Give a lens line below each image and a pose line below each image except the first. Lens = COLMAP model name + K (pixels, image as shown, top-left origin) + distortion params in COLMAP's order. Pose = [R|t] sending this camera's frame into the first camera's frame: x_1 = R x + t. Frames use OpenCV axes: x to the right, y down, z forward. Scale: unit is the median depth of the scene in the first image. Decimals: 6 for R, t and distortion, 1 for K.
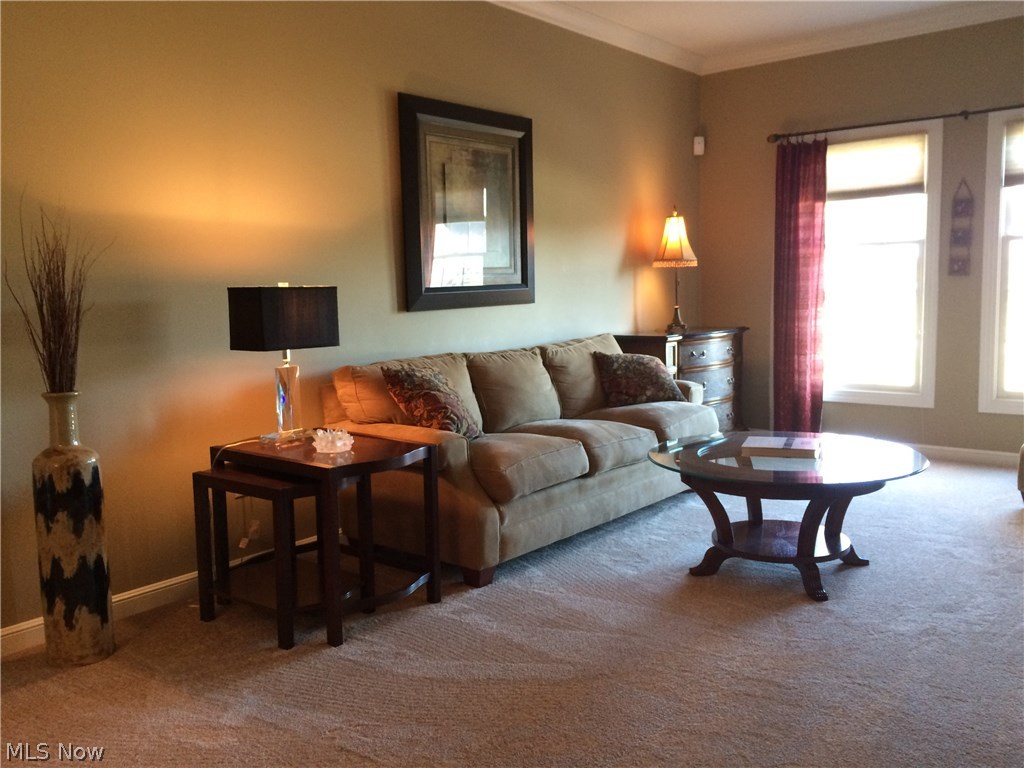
lens RADIAL K [[878.6, 0, 511.7], [0, 878.6, 388.5], [0, 0, 1]] dist [0.068437, -0.096523]
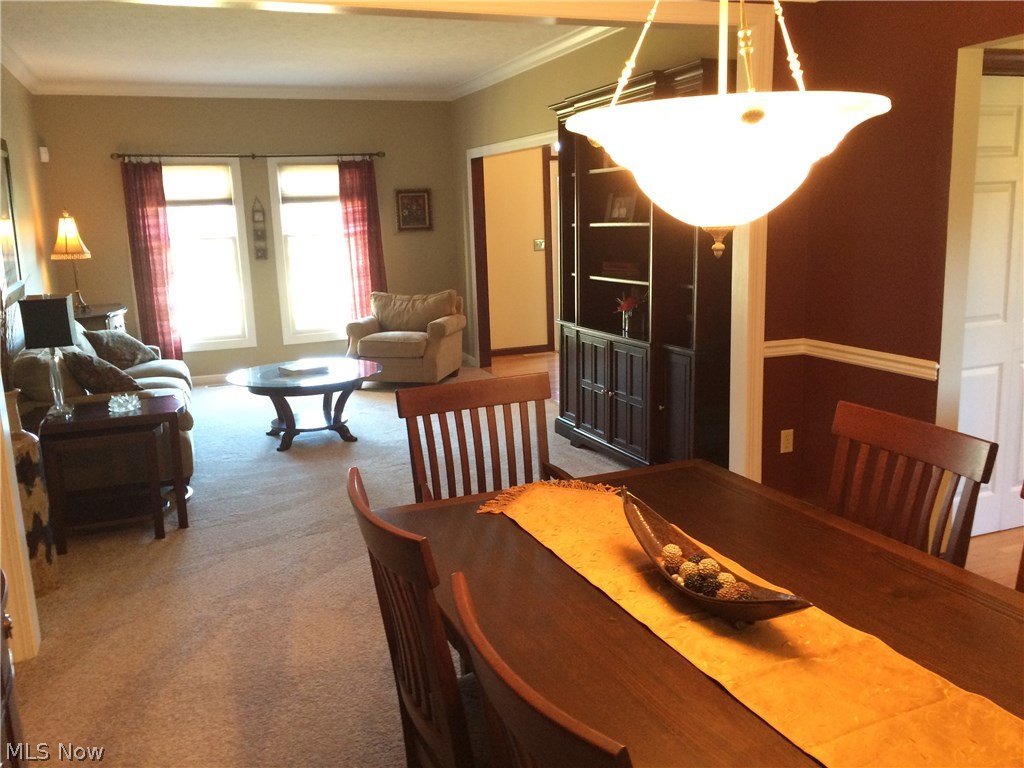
lens RADIAL K [[878.6, 0, 511.7], [0, 878.6, 386.8], [0, 0, 1]] dist [0.068437, -0.096523]
pose [[0.488564, -0.161354, 0.857479, -0.638883], [0.124263, 0.985602, 0.114662, -0.029802], [-0.863634, 0.050533, 0.501580, -0.144388]]
